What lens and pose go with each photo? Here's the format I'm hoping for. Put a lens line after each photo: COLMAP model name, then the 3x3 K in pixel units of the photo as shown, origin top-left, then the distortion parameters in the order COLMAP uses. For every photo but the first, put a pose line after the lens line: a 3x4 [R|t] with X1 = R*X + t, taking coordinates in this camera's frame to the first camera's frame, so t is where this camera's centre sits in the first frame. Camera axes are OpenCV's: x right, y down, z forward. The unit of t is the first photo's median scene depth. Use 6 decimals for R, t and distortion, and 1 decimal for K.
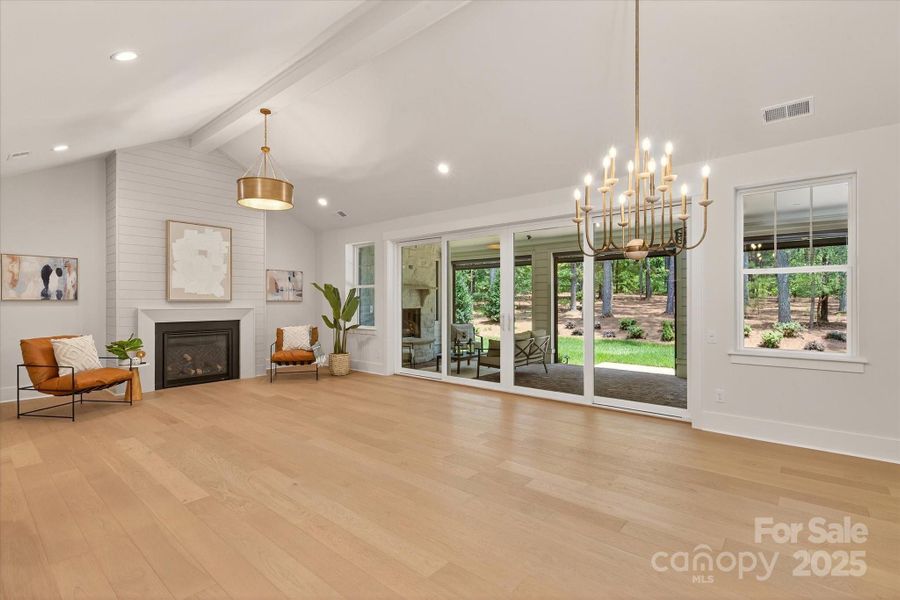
lens RADIAL K [[421.4, 0, 453.0], [0, 421.4, 302.1], [0, 0, 1]] dist [-0.001799, -0.000980]
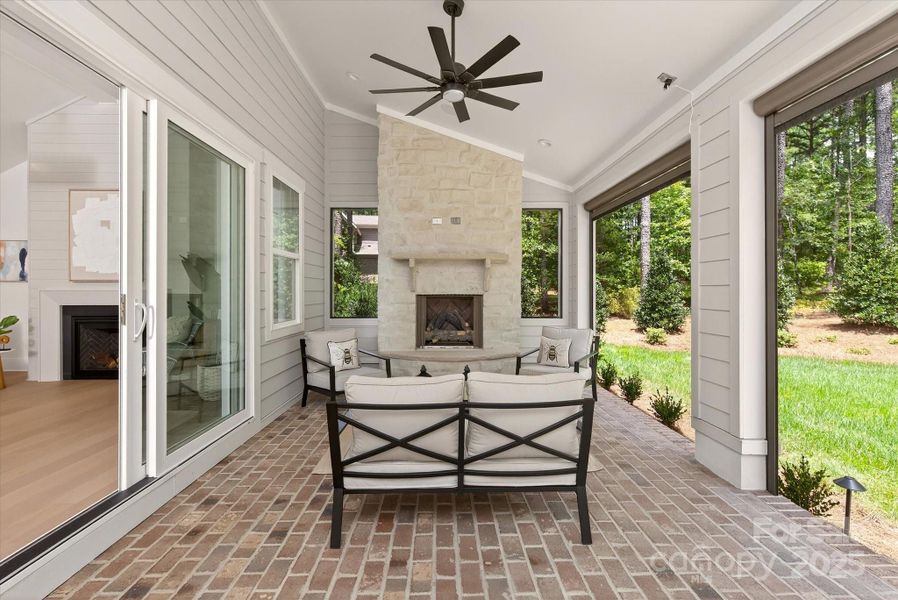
lens RADIAL K [[397.5, 0, 447.7], [0, 397.5, 291.4], [0, 0, 1]] dist [0.000450, 0.000834]
pose [[0.657938, 0.001547, -0.753071, 0.450010], [-0.001751, 0.999998, 0.000525, 0.016912], [0.753070, 0.000973, 0.657939, 0.994900]]
